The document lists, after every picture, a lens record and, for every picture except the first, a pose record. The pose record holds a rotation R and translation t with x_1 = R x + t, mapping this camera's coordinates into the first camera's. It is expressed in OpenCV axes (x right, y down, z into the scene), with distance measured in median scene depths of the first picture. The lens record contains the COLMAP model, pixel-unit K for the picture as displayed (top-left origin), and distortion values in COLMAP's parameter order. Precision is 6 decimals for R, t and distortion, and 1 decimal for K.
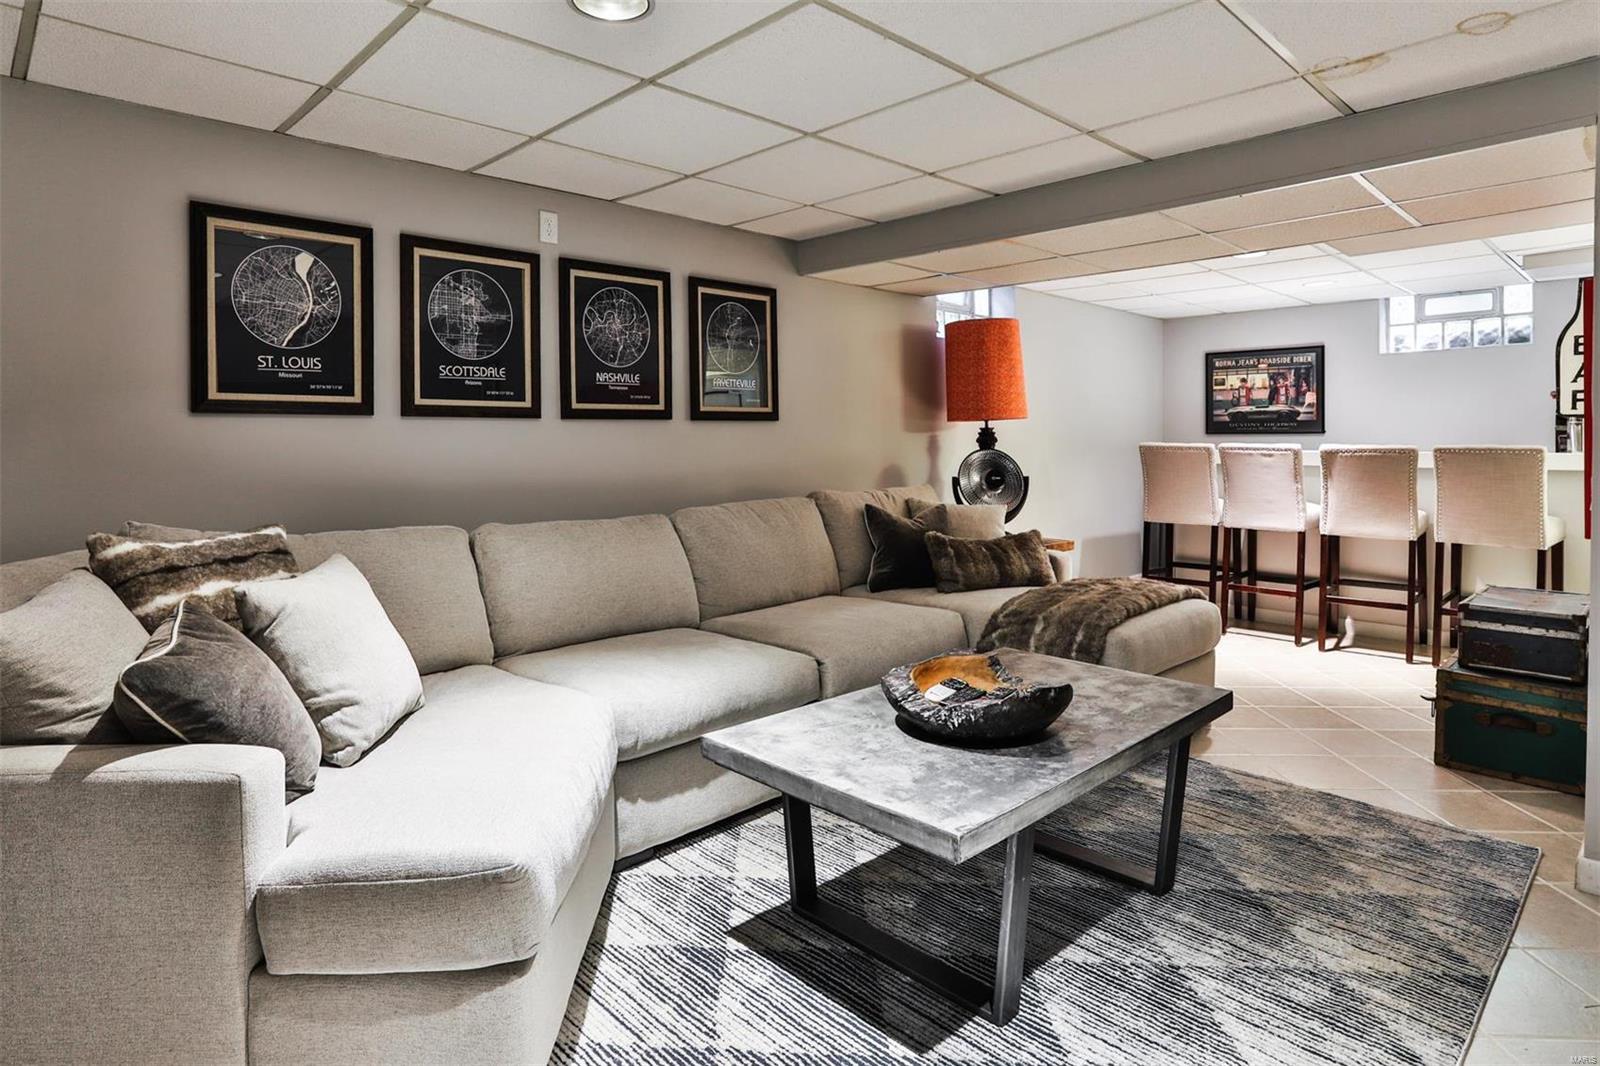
lens RADIAL K [[885.8, 0, 793.7], [0, 885.8, 485.5], [0, 0, 1]] dist [-0.059476, 0.037364]
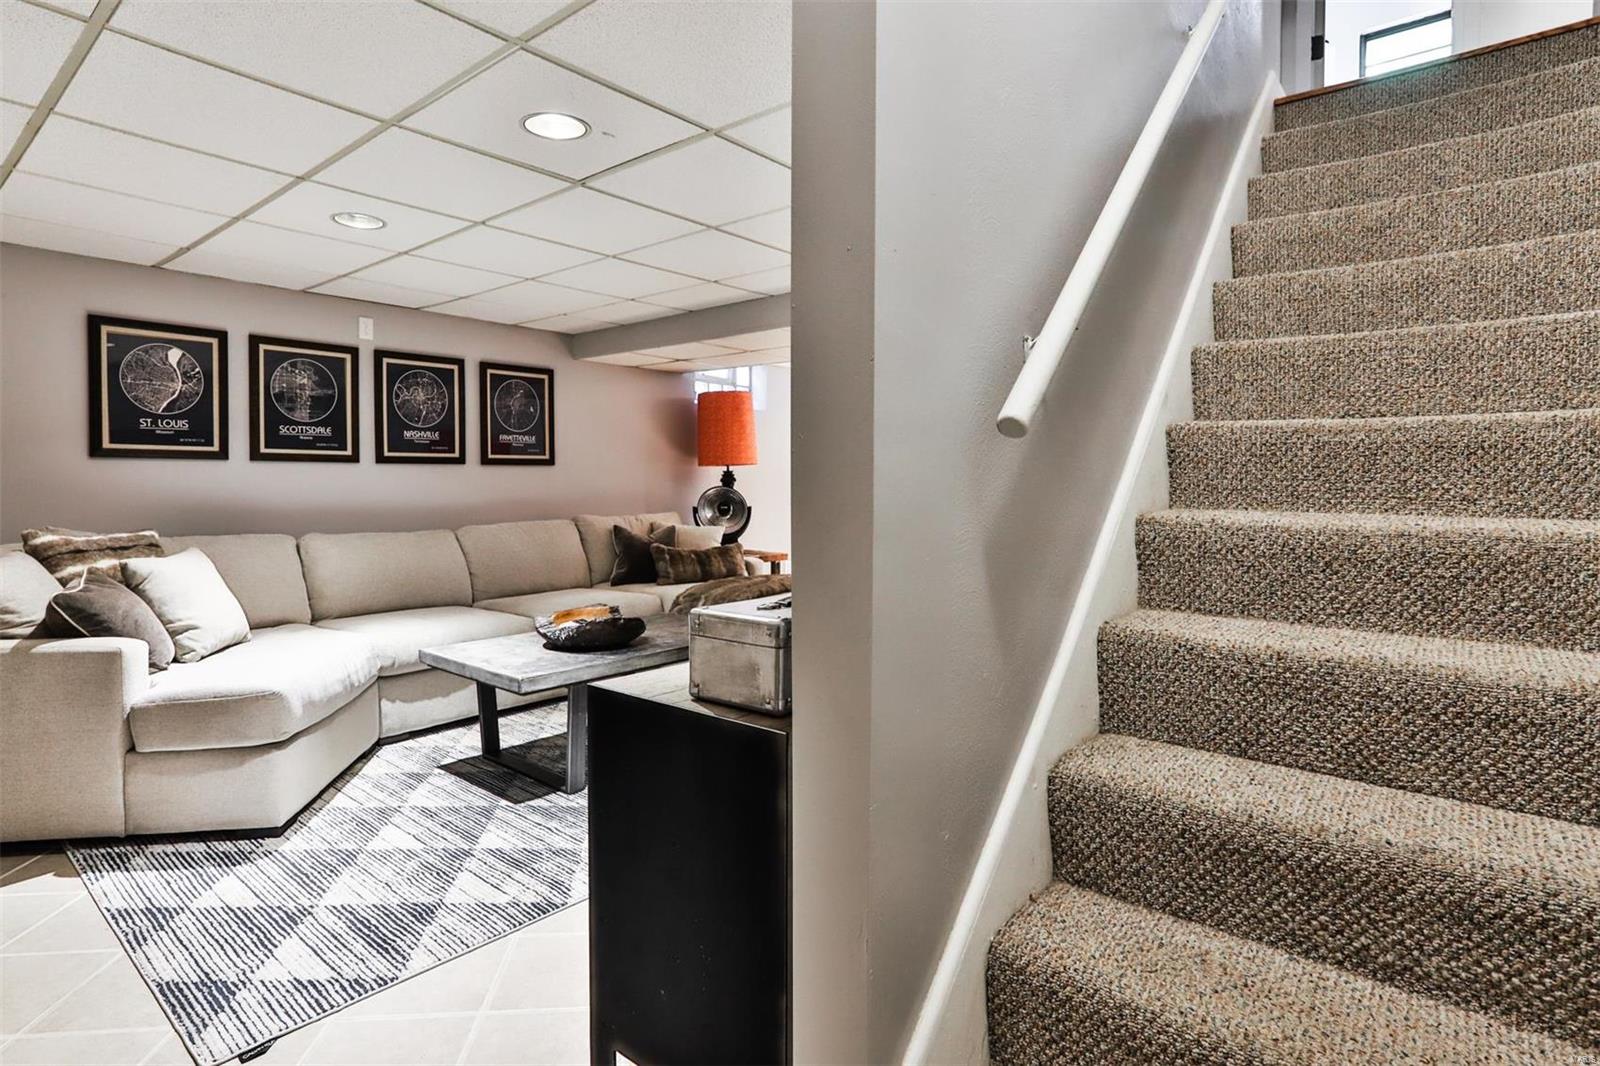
lens RADIAL K [[813.7, 0, 795.7], [0, 813.7, 523.1], [0, 0, 1]] dist [-0.043114, 0.025935]
pose [[0.992574, -0.002821, 0.121613, 0.319098], [0.003211, 0.999990, -0.003012, 0.034837], [-0.121604, 0.003380, 0.992573, -0.475715]]
